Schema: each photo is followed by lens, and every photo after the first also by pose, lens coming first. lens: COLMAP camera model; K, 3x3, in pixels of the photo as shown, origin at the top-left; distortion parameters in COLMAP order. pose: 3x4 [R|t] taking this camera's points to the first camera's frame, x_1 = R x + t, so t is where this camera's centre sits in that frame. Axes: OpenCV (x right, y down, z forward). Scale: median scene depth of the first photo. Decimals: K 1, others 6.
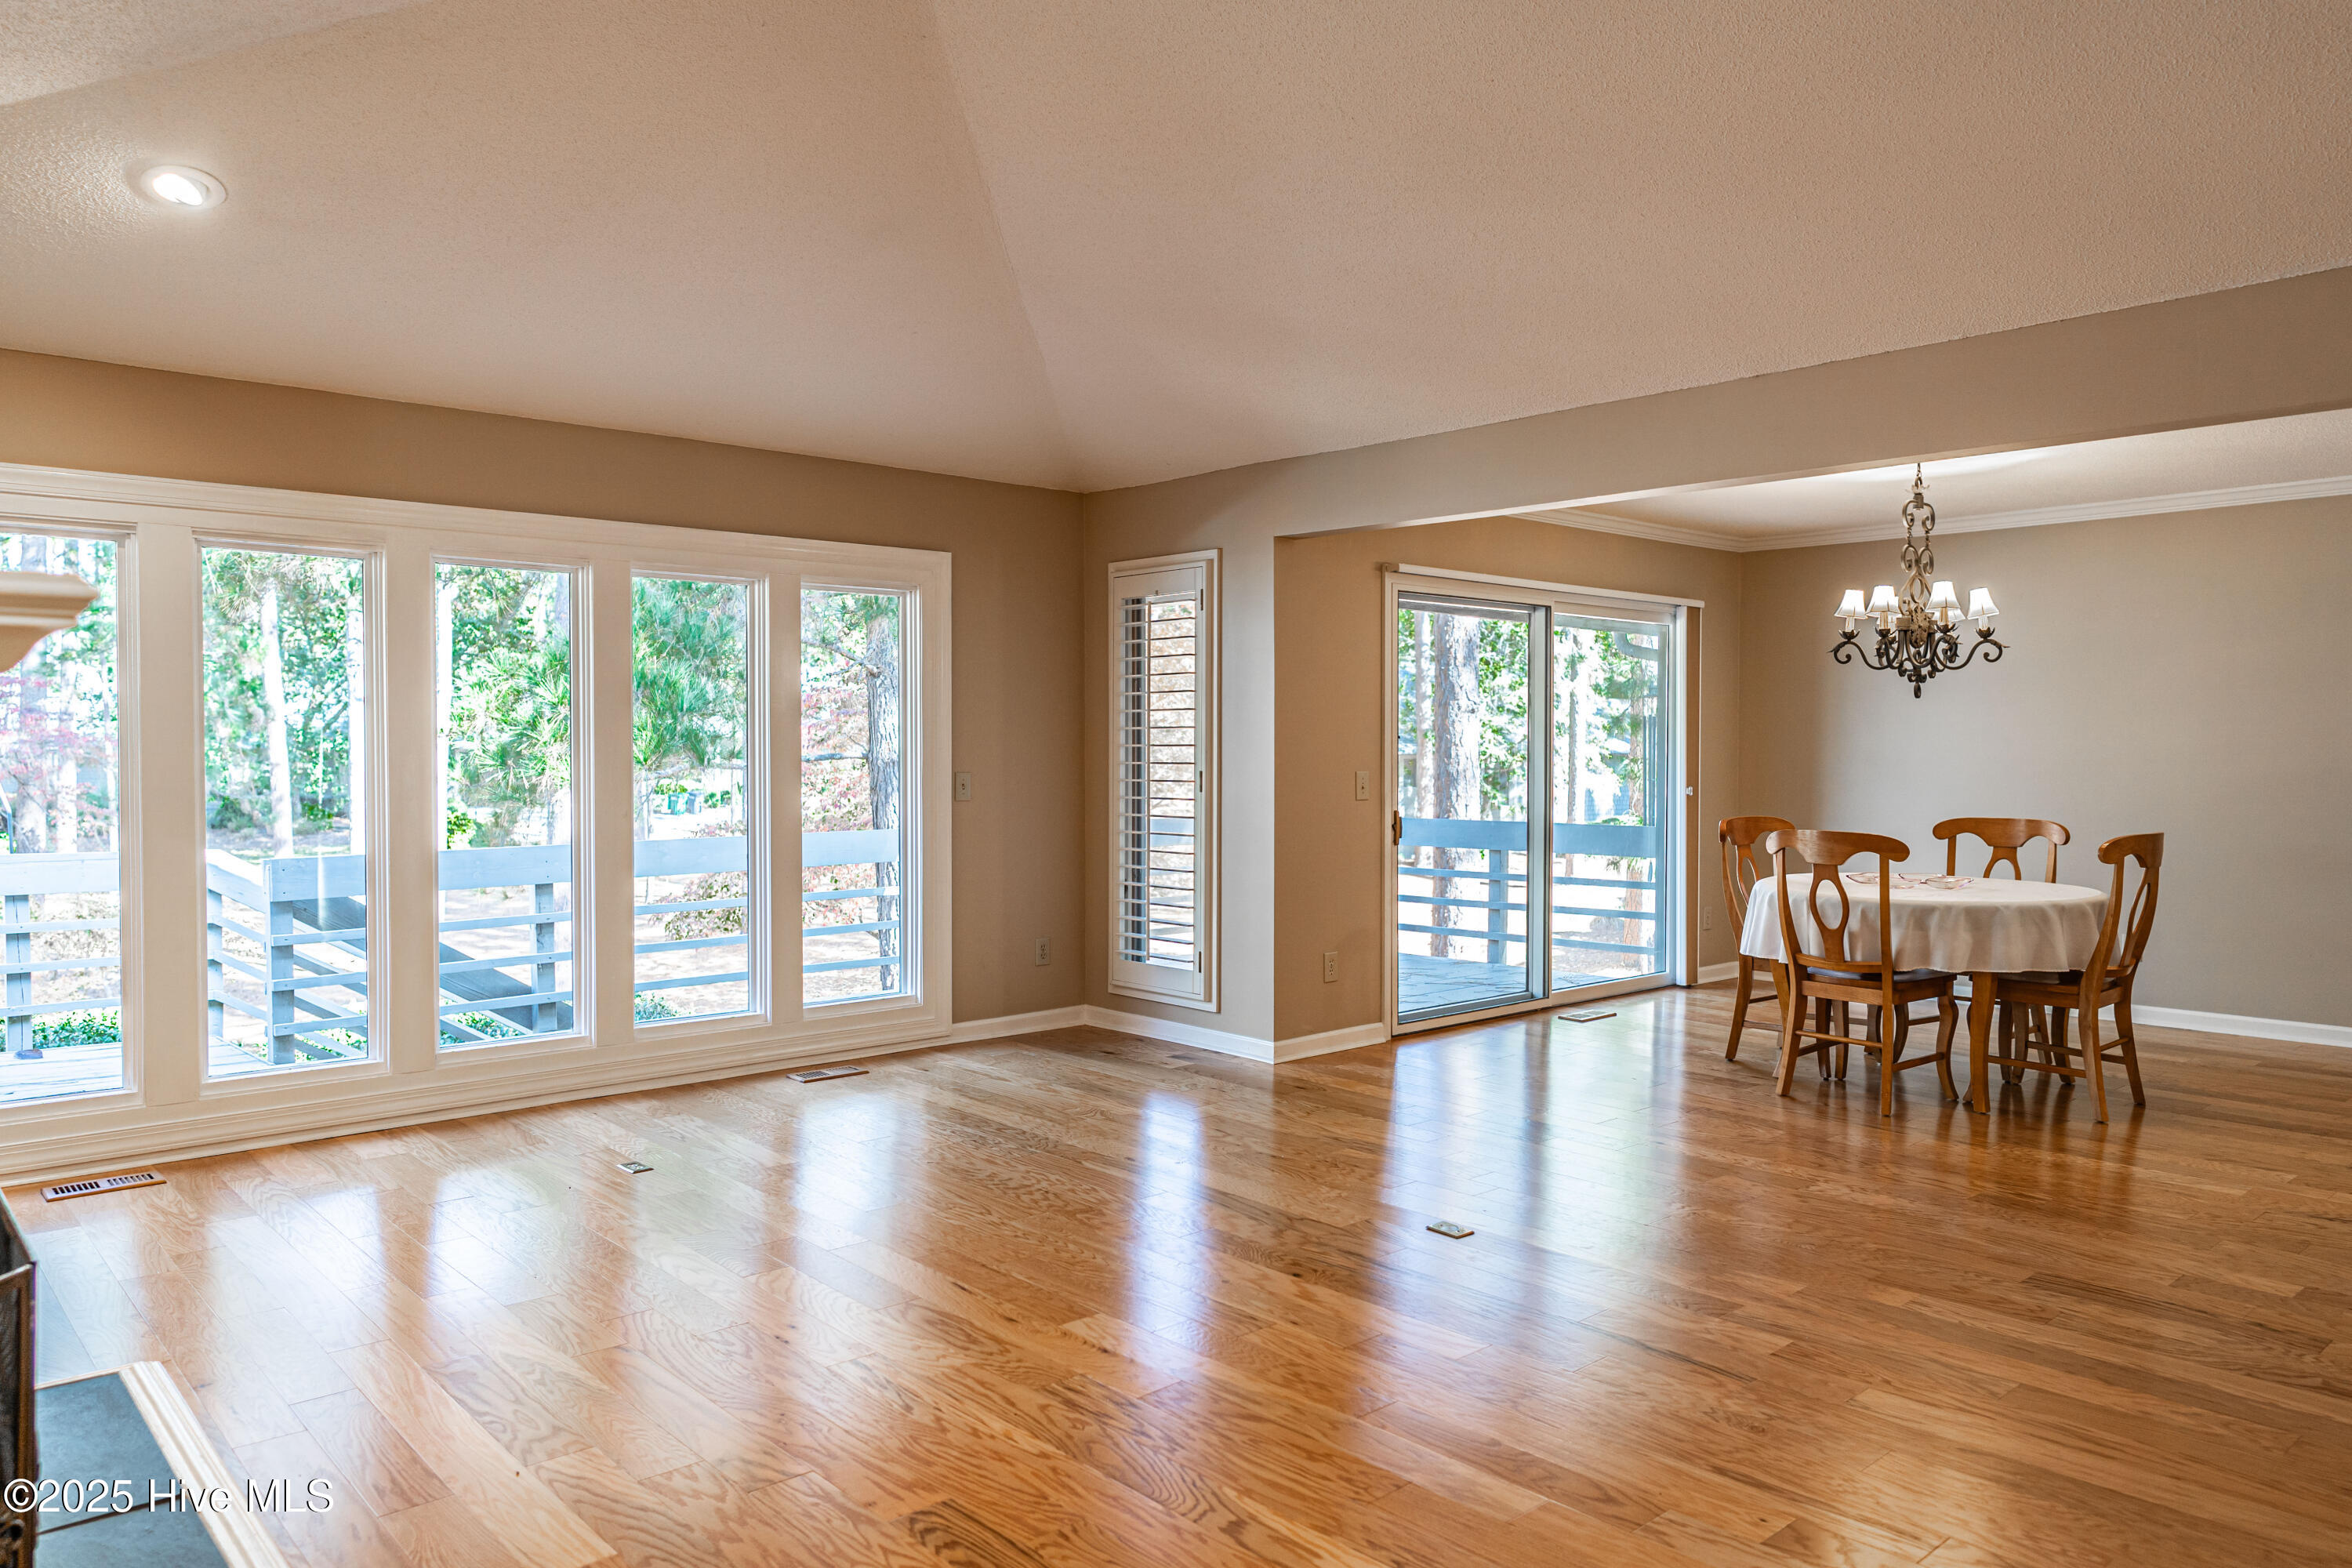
lens RADIAL K [[1567.7, 0, 1168.0], [0, 1567.7, 778.8], [0, 0, 1]] dist [-0.002732, 0.002811]
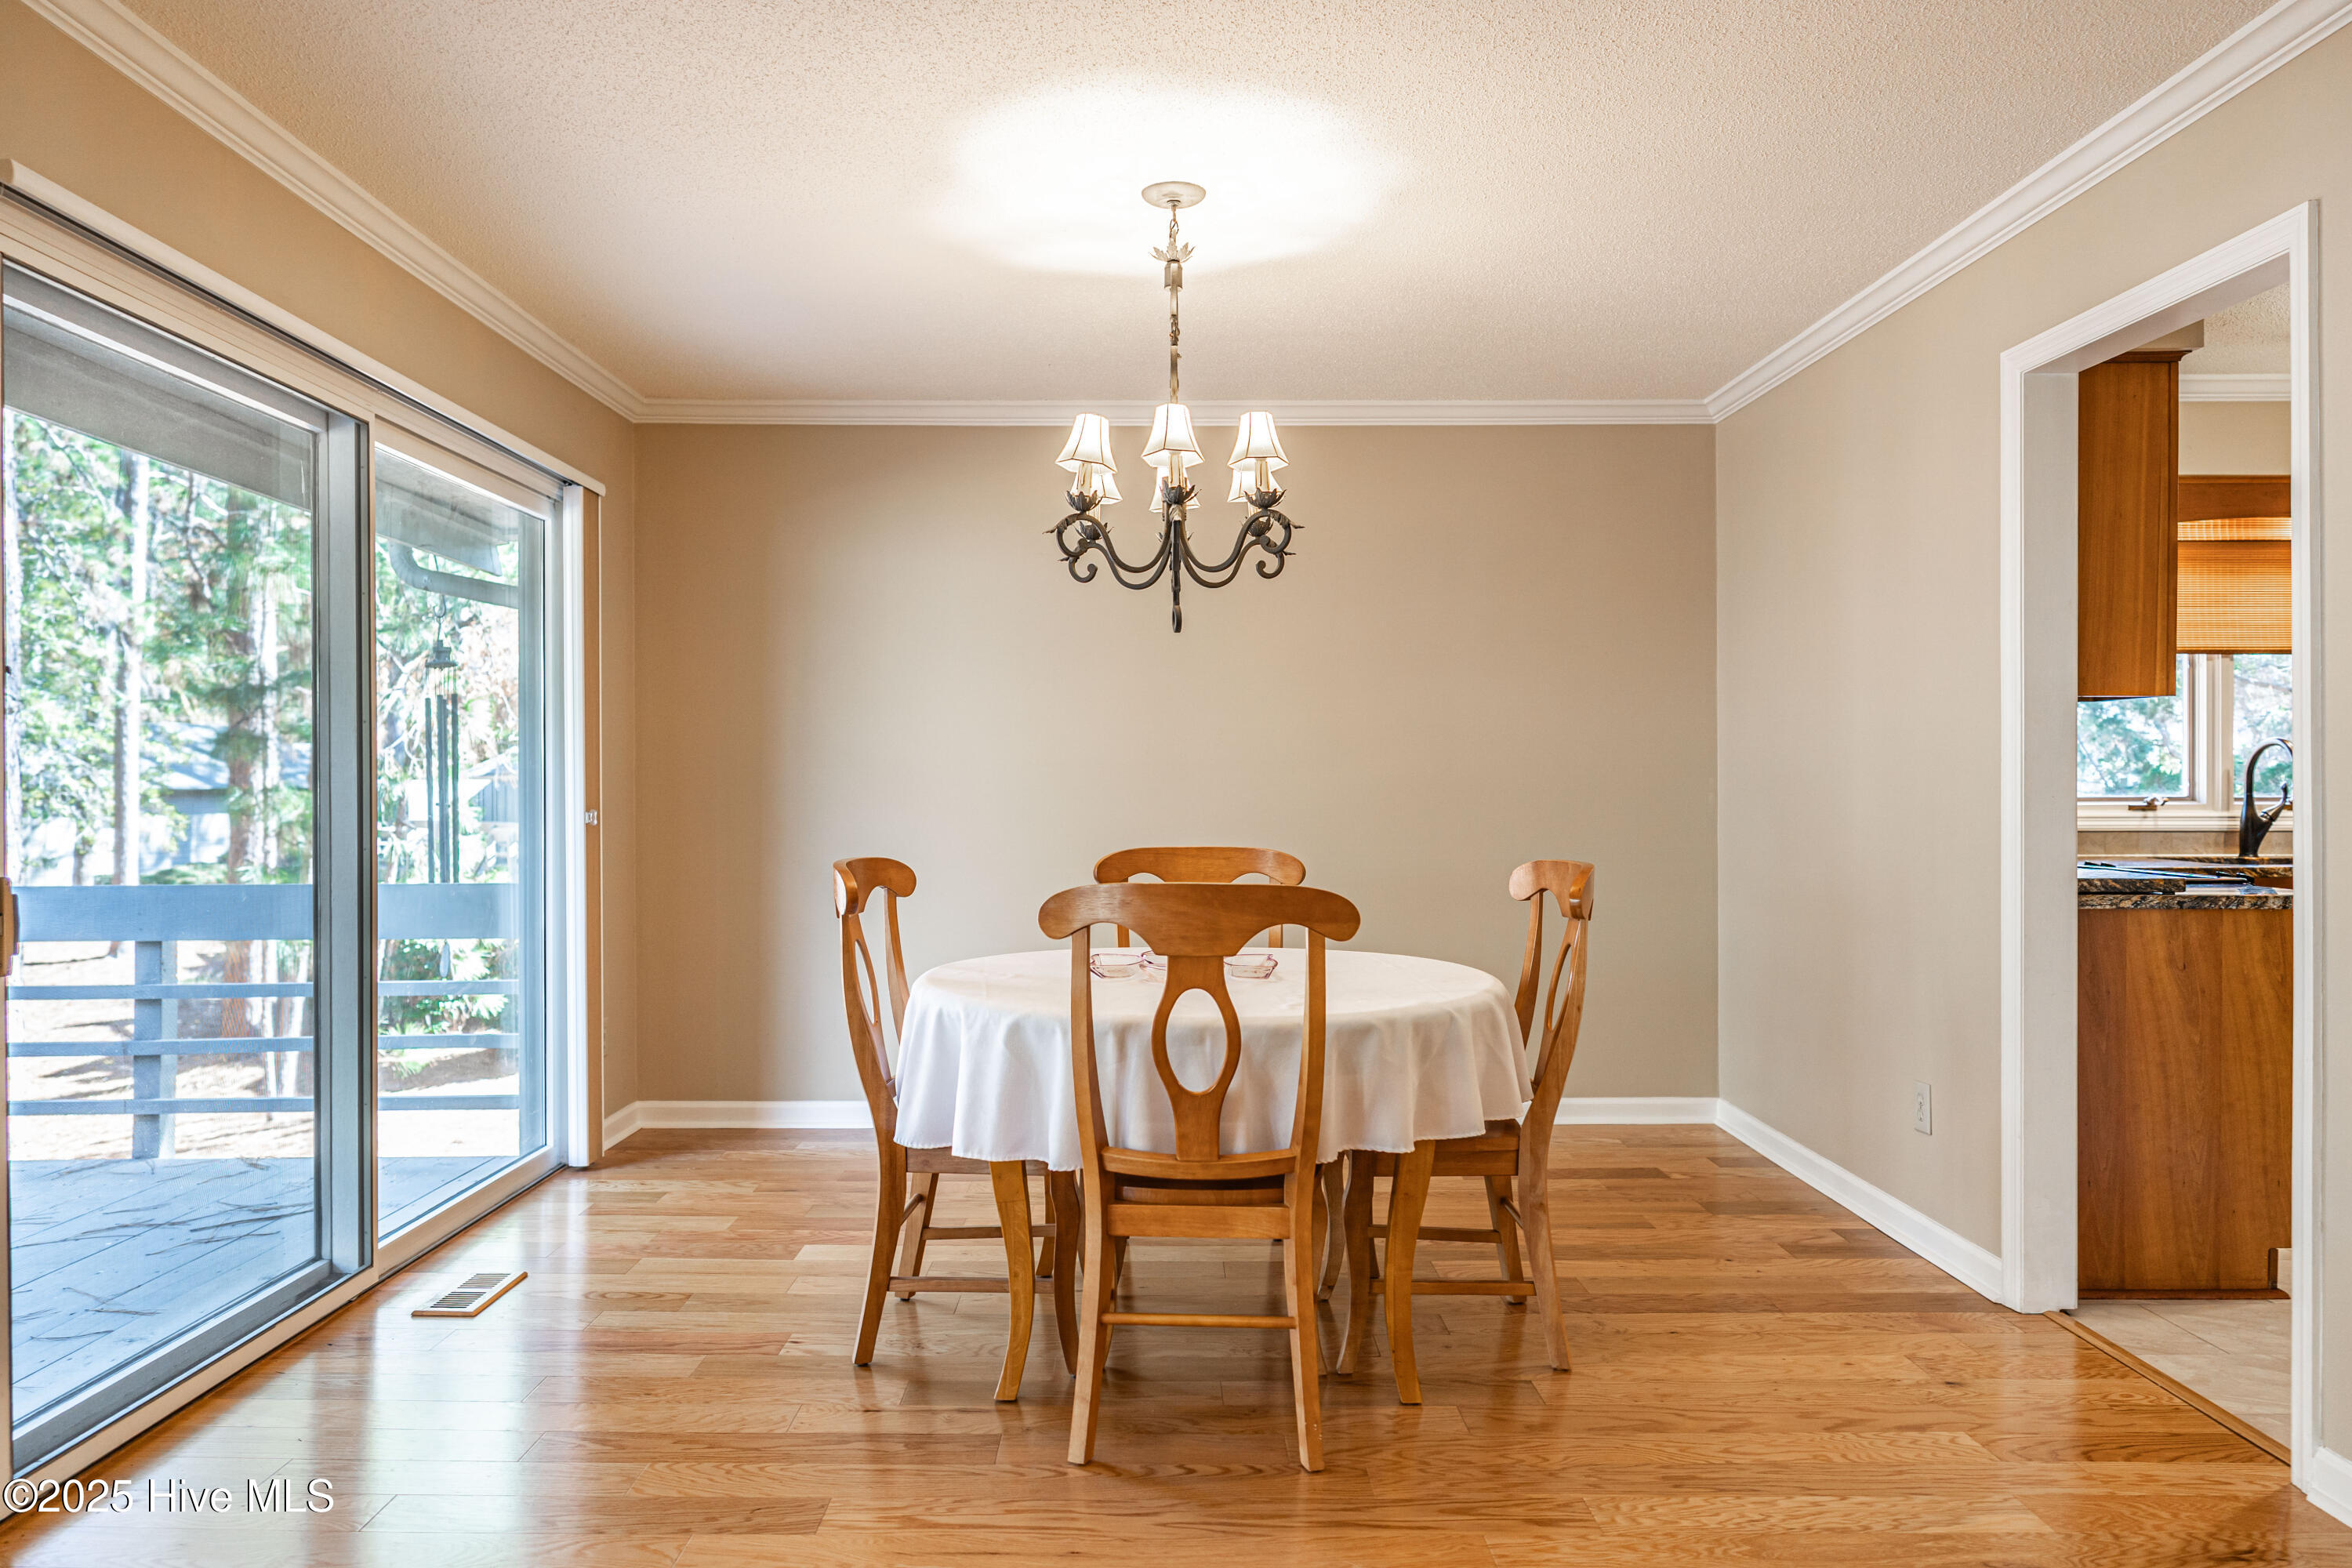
lens RADIAL K [[1567.7, 0, 1169.2], [0, 1567.7, 790.4], [0, 0, 1]] dist [-0.002732, 0.002811]
pose [[0.656343, -0.004437, 0.754450, 0.060166], [0.017228, 0.999810, -0.009107, 0.009279], [-0.754266, 0.018975, 0.656295, 0.636091]]
